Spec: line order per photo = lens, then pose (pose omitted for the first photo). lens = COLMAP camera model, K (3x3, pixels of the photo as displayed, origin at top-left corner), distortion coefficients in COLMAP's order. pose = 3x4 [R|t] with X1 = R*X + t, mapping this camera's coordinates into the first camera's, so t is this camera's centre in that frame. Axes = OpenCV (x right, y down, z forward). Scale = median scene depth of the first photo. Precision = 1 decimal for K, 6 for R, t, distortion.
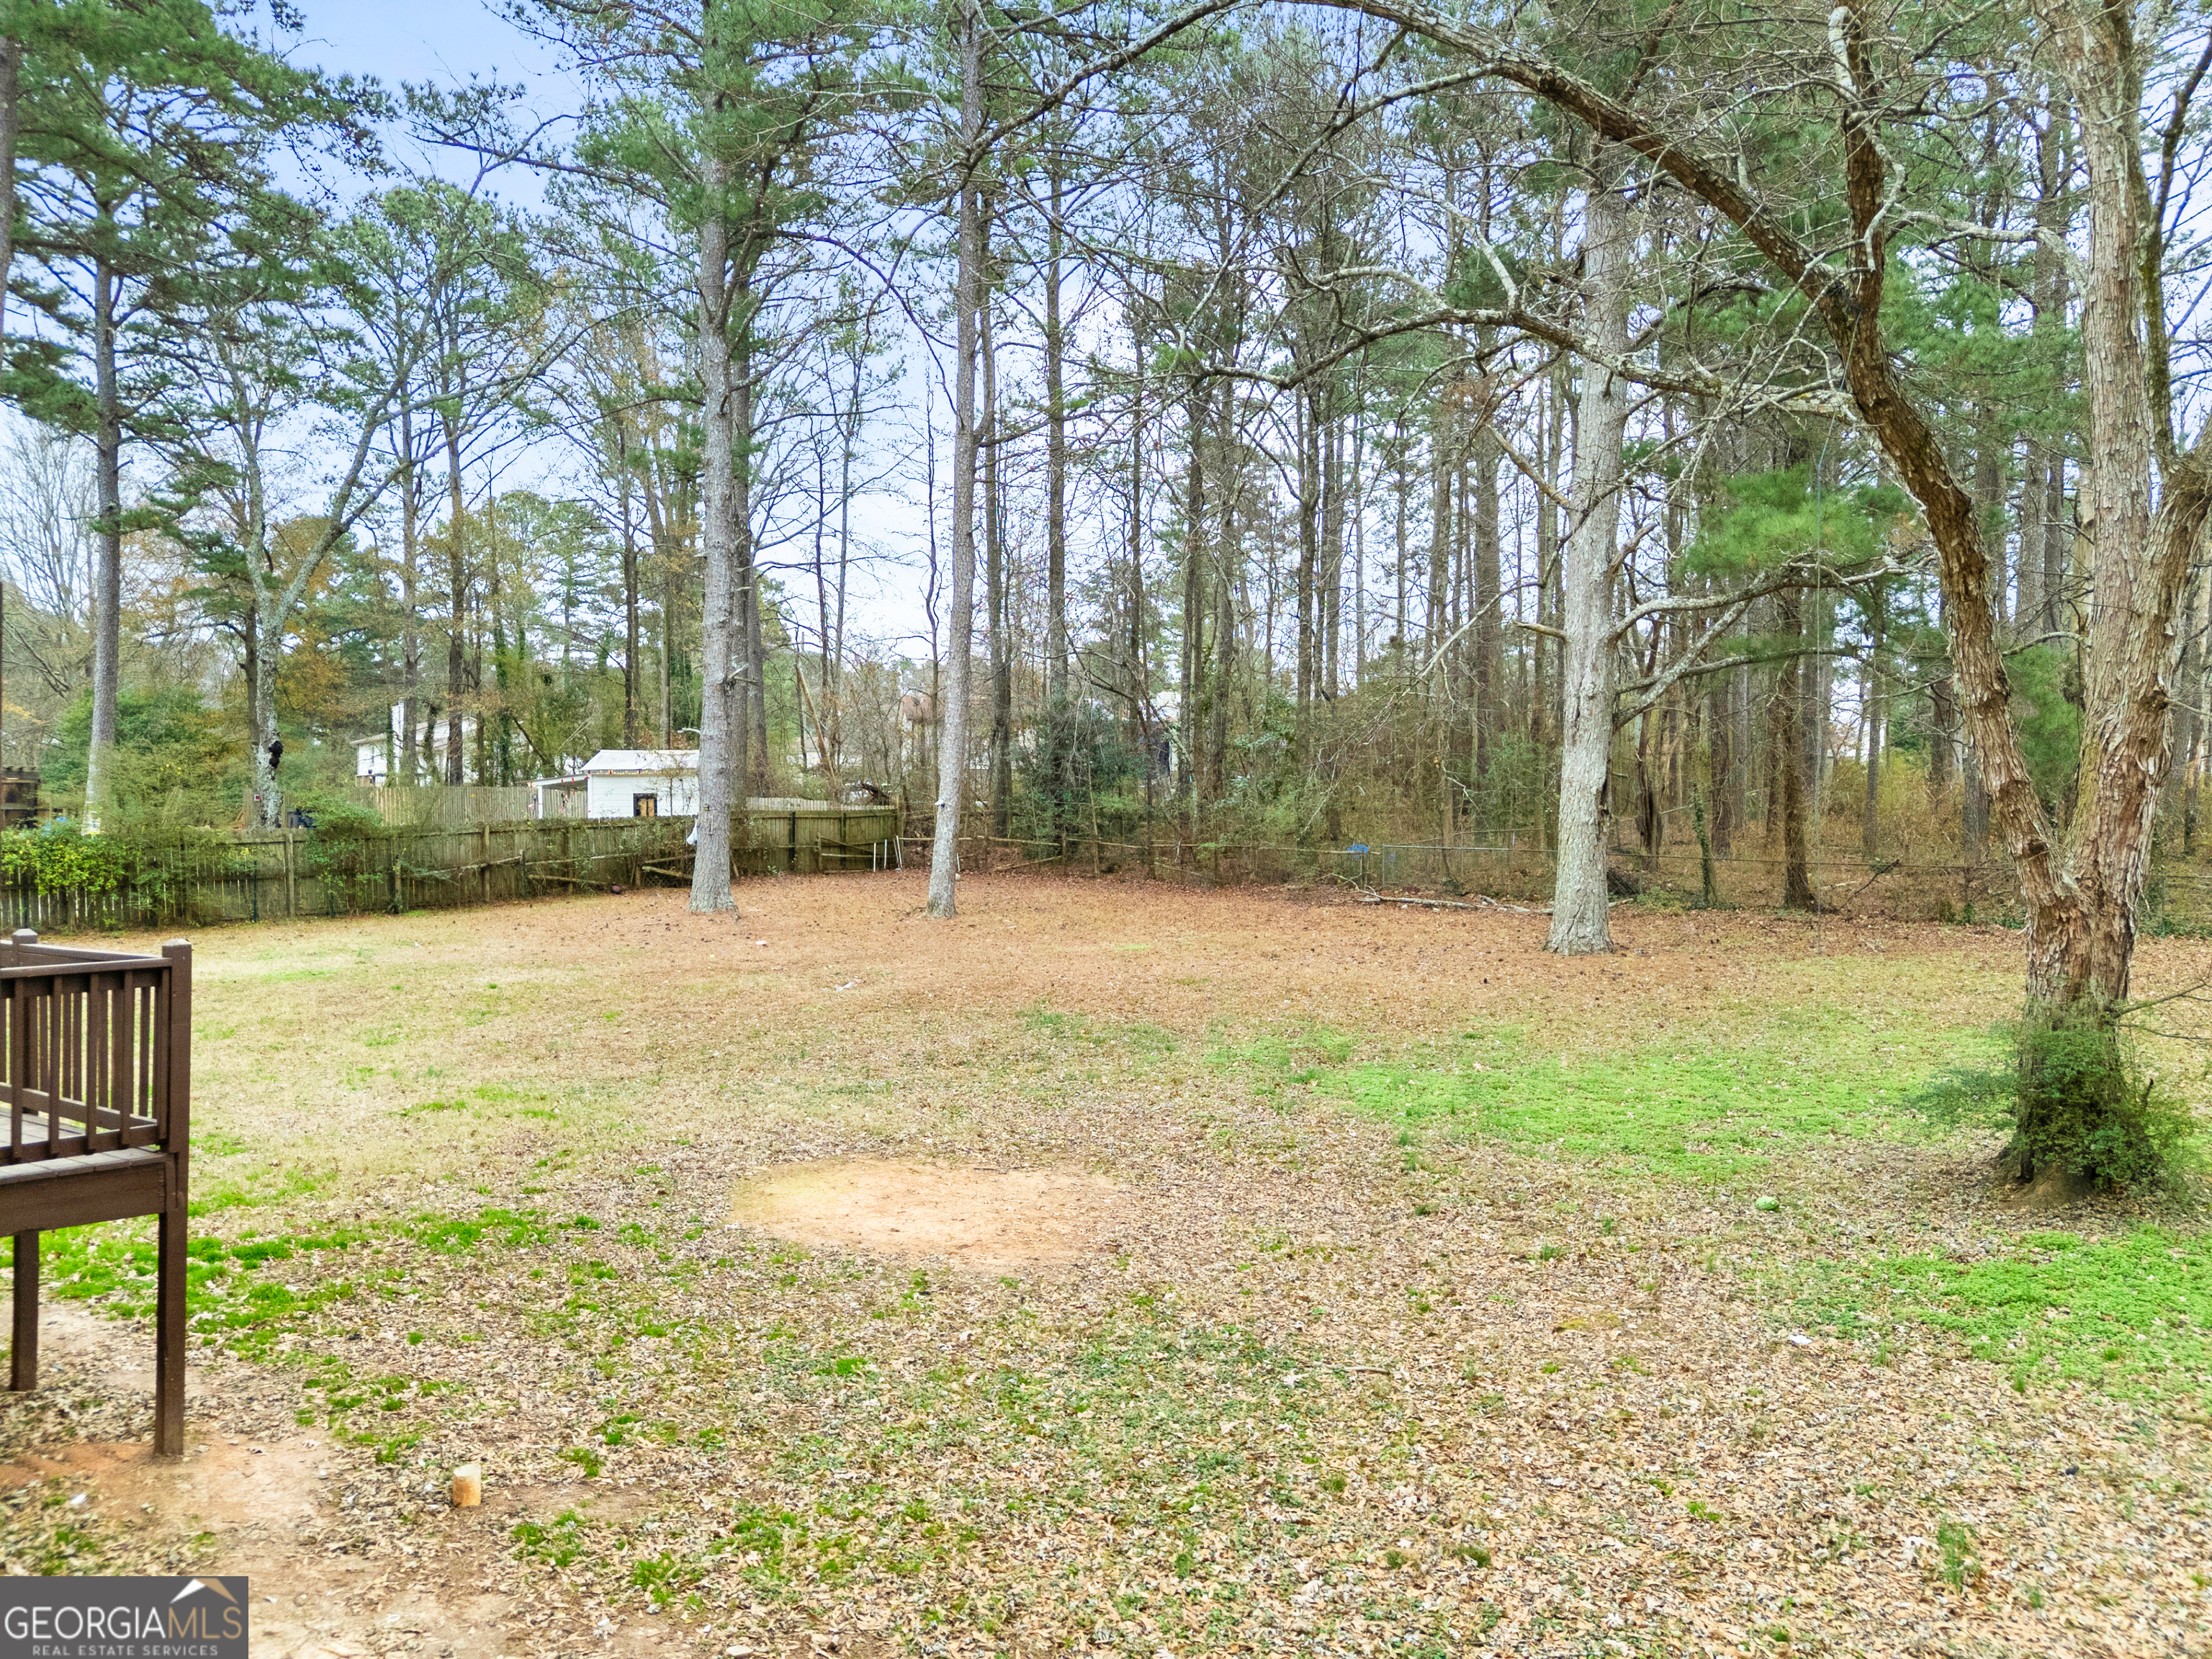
lens RADIAL K [[1606.2, 0, 1106.2], [0, 1606.2, 833.5], [0, 0, 1]] dist [0.036899, -0.001541]
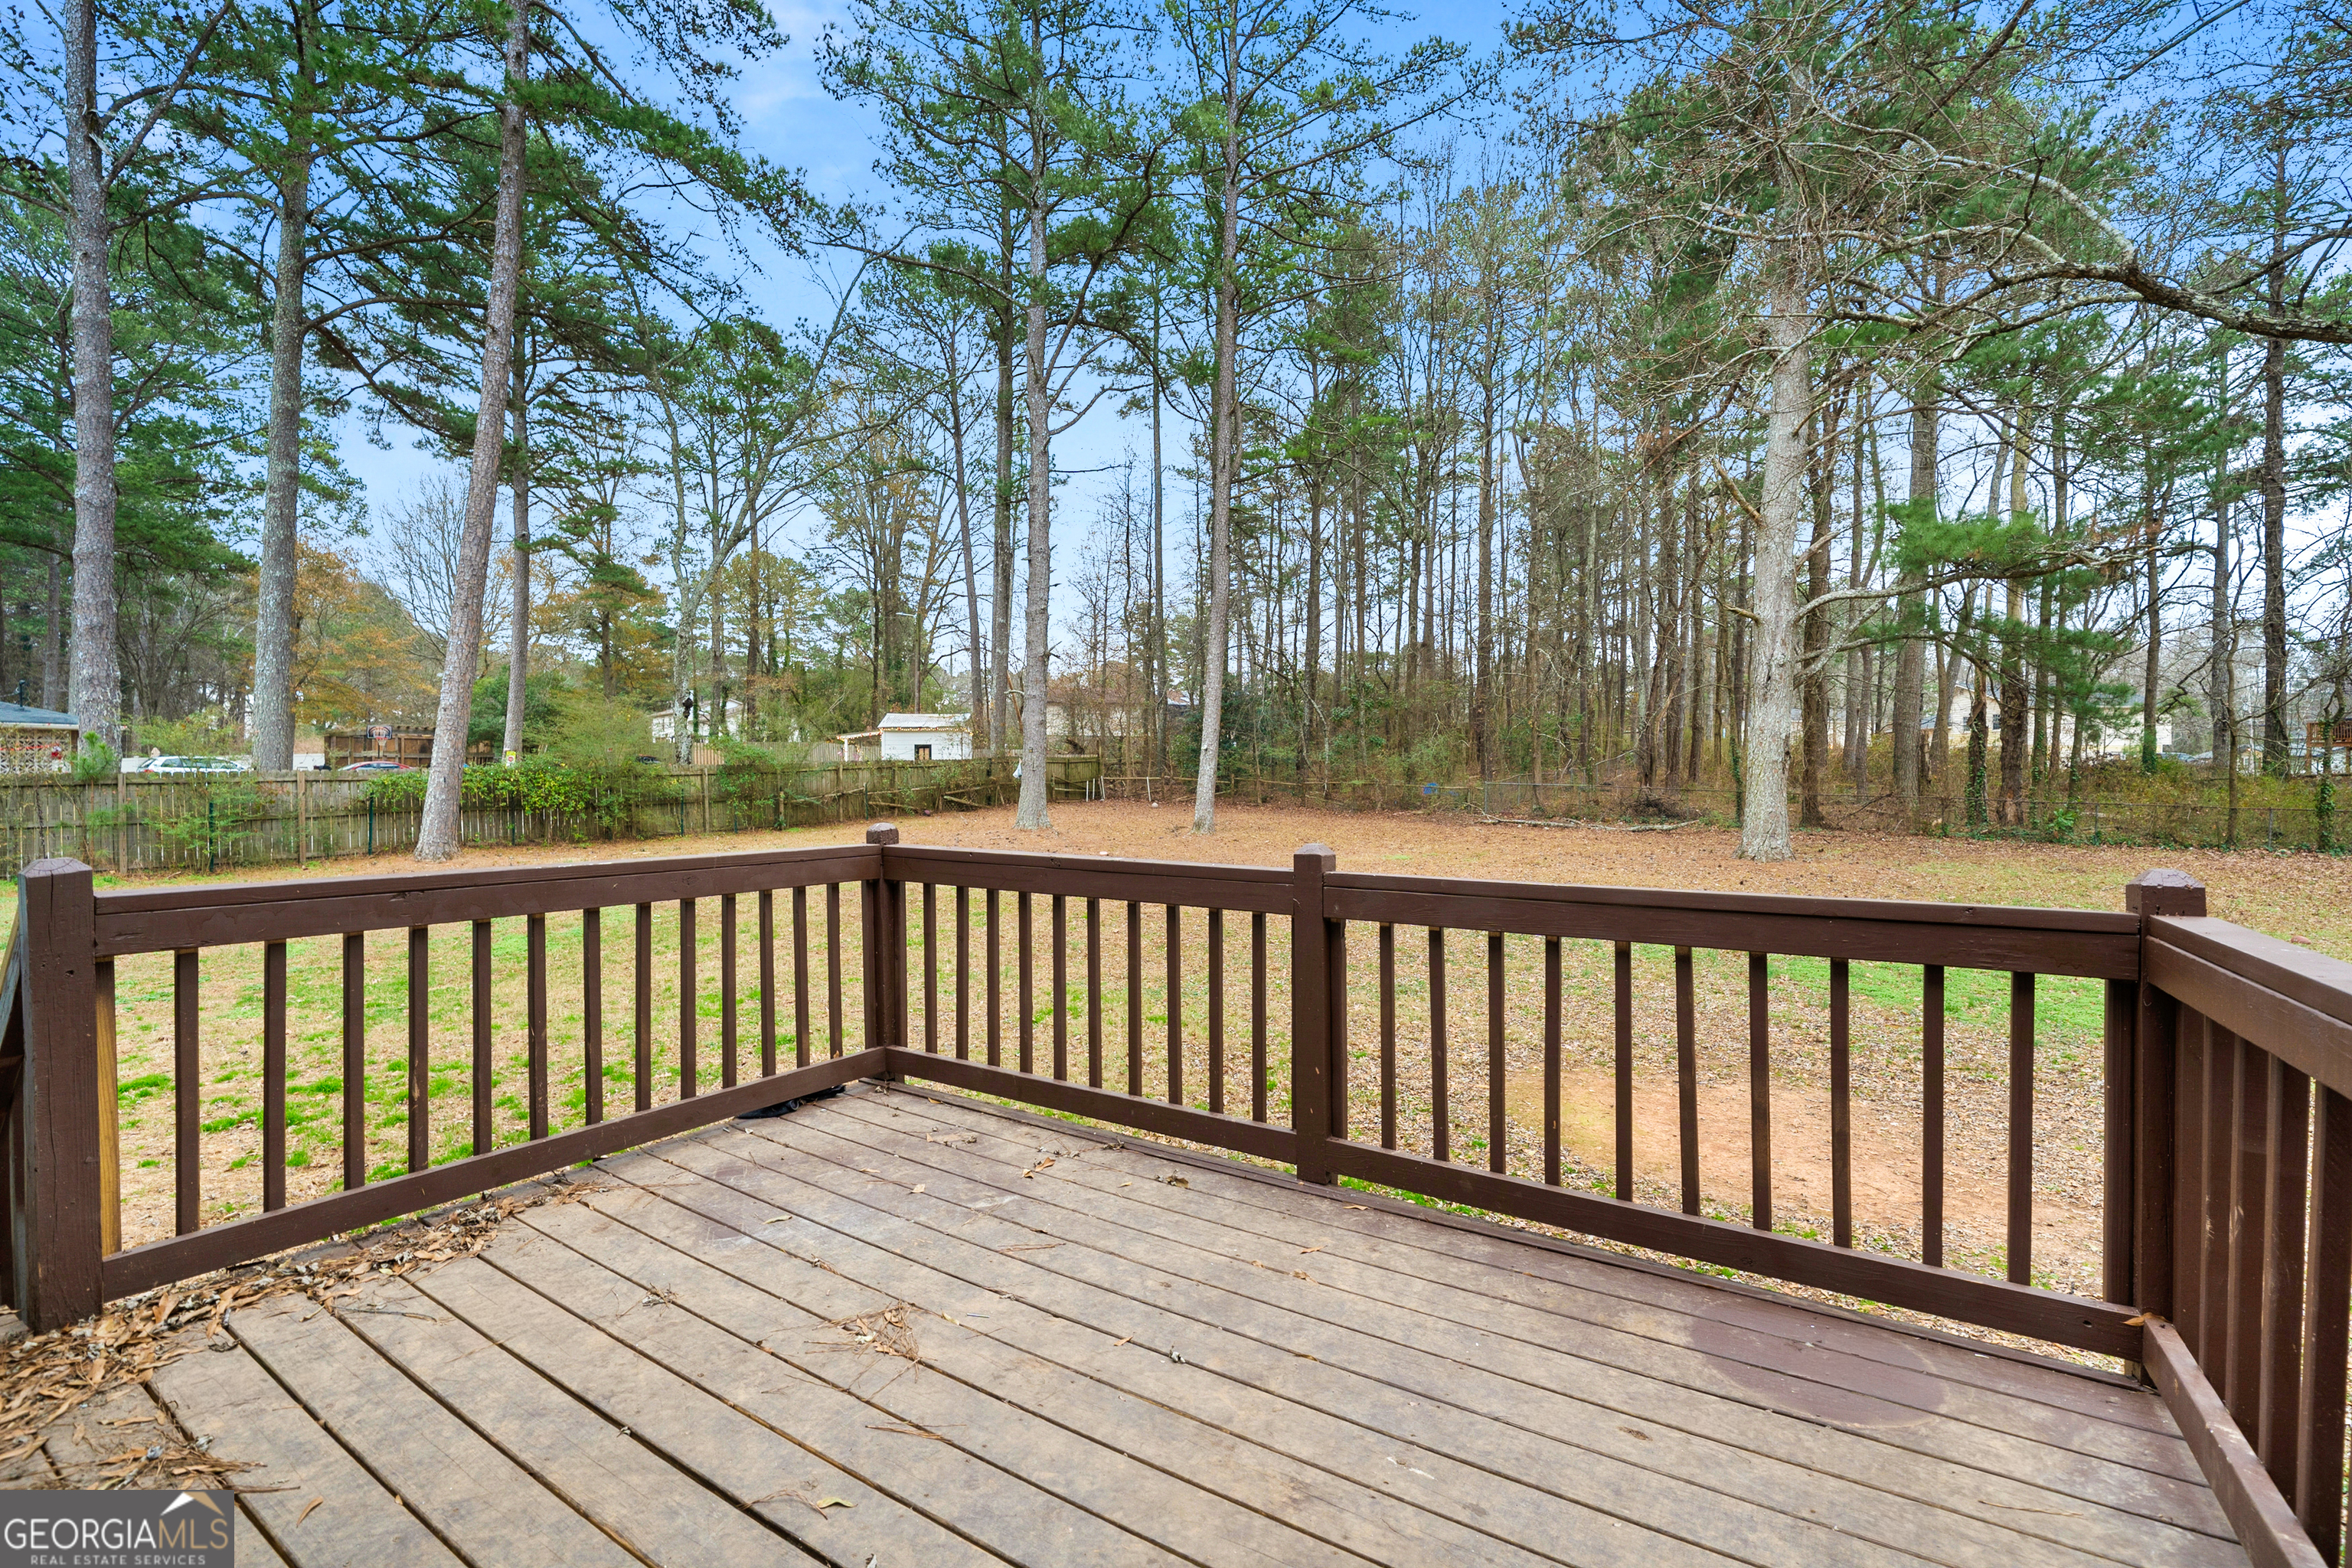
lens RADIAL K [[997.7, 0, 1175.9], [0, 997.7, 790.5], [0, 0, 1]] dist [0.001154, -0.002040]
pose [[0.996867, 0.003905, 0.078999, -0.136732], [-0.004529, 0.999960, 0.007716, 0.007220], [-0.078966, -0.008049, 0.996845, 0.123999]]
